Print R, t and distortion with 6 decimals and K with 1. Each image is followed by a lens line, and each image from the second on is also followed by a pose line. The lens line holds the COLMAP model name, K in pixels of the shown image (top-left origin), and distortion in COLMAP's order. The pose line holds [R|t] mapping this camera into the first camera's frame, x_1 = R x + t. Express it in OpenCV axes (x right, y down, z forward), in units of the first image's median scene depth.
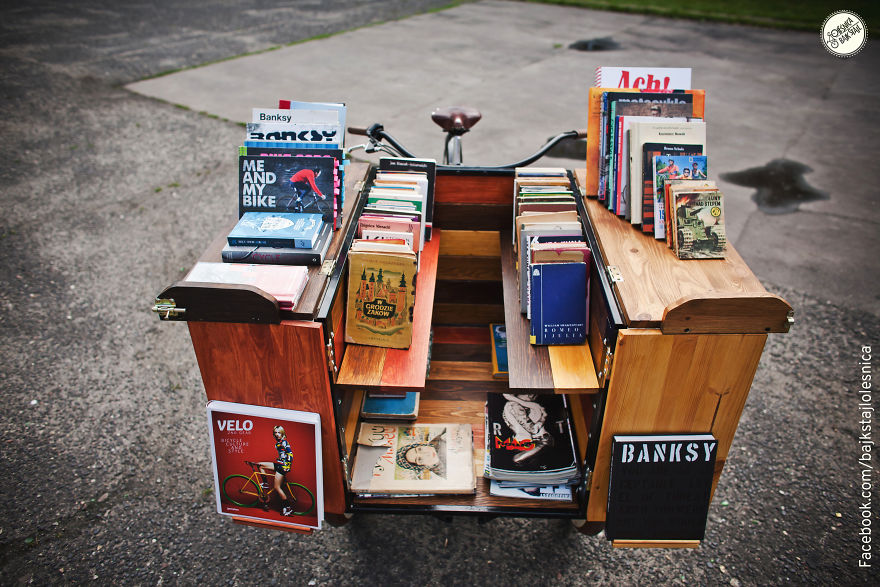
lens RADIAL K [[610.4, 0, 440.0], [0, 610.4, 293.5], [0, 0, 1]] dist [-0.066923, 0.062884]
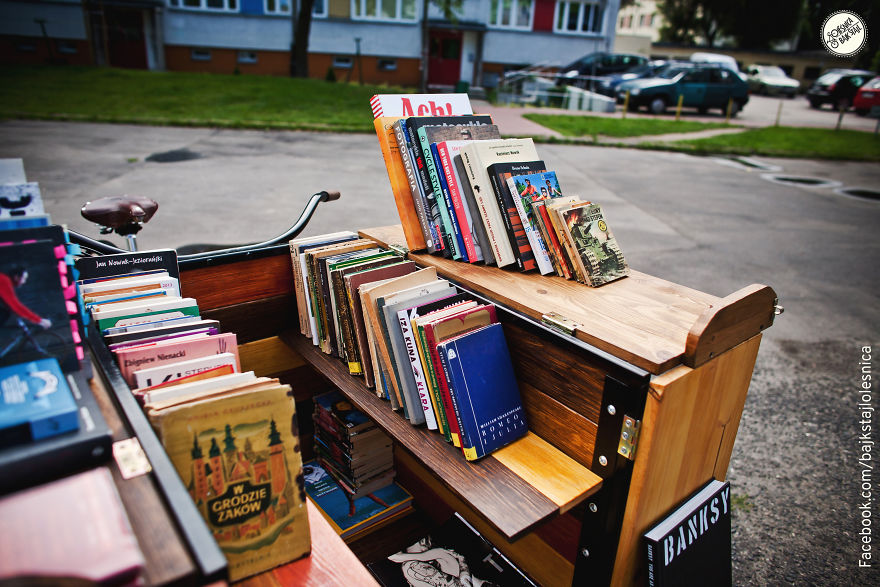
lens RADIAL K [[610.4, 0, 440.0], [0, 610.4, 293.5], [0, 0, 1]] dist [-0.066923, 0.062884]
pose [[0.763754, -0.203157, 0.612705, -0.255933], [0.313367, 0.946523, -0.076779, -0.051570], [-0.564341, 0.250641, 0.786574, 0.483241]]
